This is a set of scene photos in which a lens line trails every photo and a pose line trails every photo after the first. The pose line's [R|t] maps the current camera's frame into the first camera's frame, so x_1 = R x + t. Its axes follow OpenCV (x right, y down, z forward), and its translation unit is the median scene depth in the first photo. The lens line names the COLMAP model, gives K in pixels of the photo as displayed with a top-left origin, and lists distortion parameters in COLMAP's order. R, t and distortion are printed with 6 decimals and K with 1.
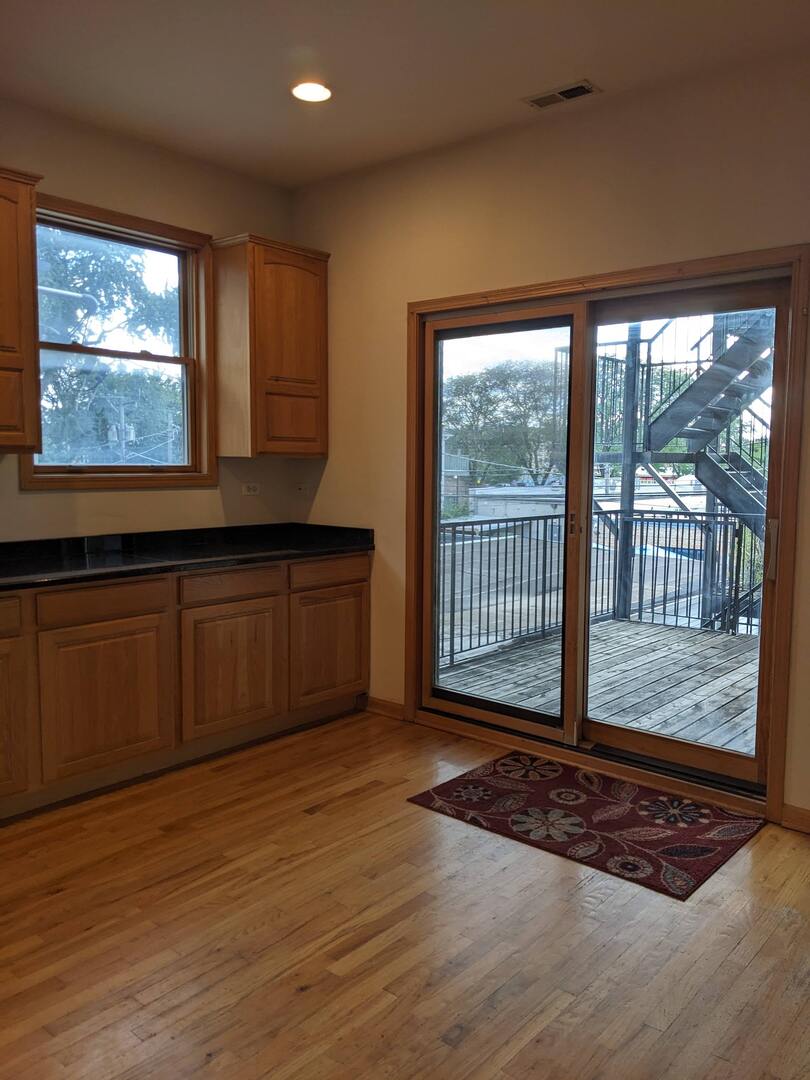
lens RADIAL K [[854.2, 0, 402.8], [0, 854.2, 541.9], [0, 0, 1]] dist [0.047279, -0.078687]
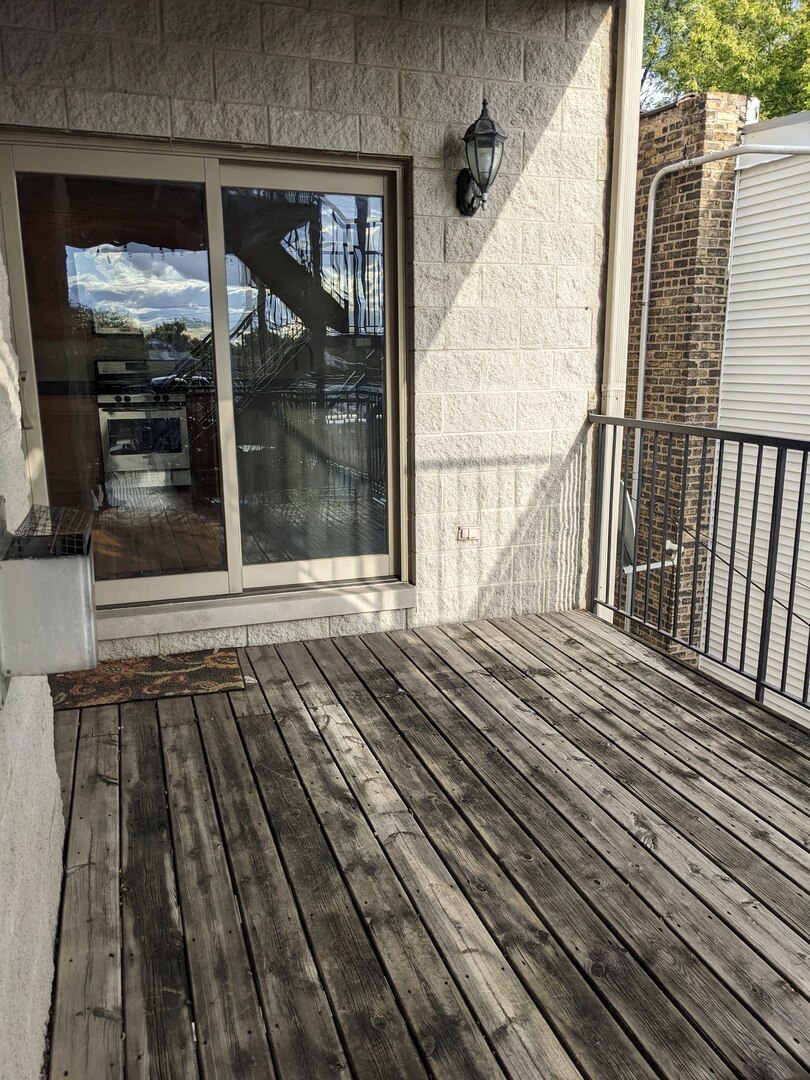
lens RADIAL K [[854.2, 0, 407.7], [0, 854.2, 539.7], [0, 0, 1]] dist [0.047279, -0.078687]
pose [[-0.511649, 0.171736, -0.841857, 0.639365], [-0.087774, 0.964247, 0.250049, -0.074647], [0.854700, 0.201830, -0.478281, 1.097432]]
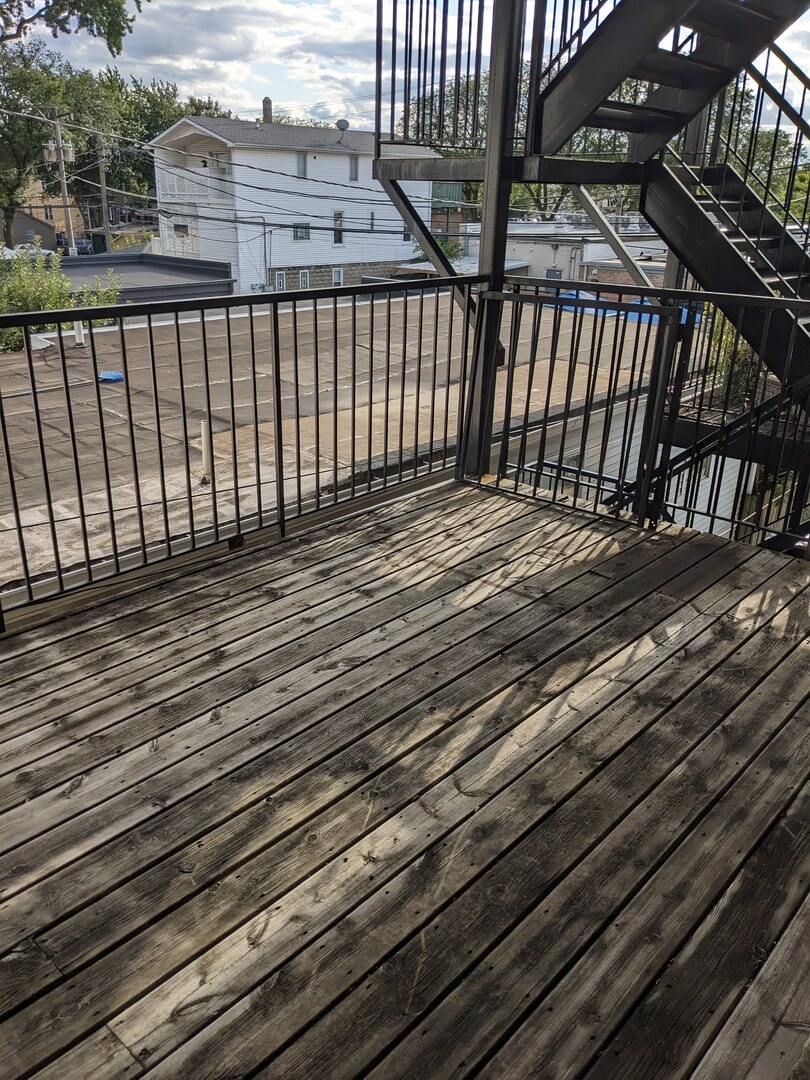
lens RADIAL K [[854.2, 0, 376.0], [0, 854.2, 537.2], [0, 0, 1]] dist [0.047279, -0.078687]
pose [[0.998847, 0.023205, -0.042024, 0.293541], [-0.010284, 0.958519, 0.284844, -0.045010], [0.046890, -0.284084, 0.957652, 0.599907]]
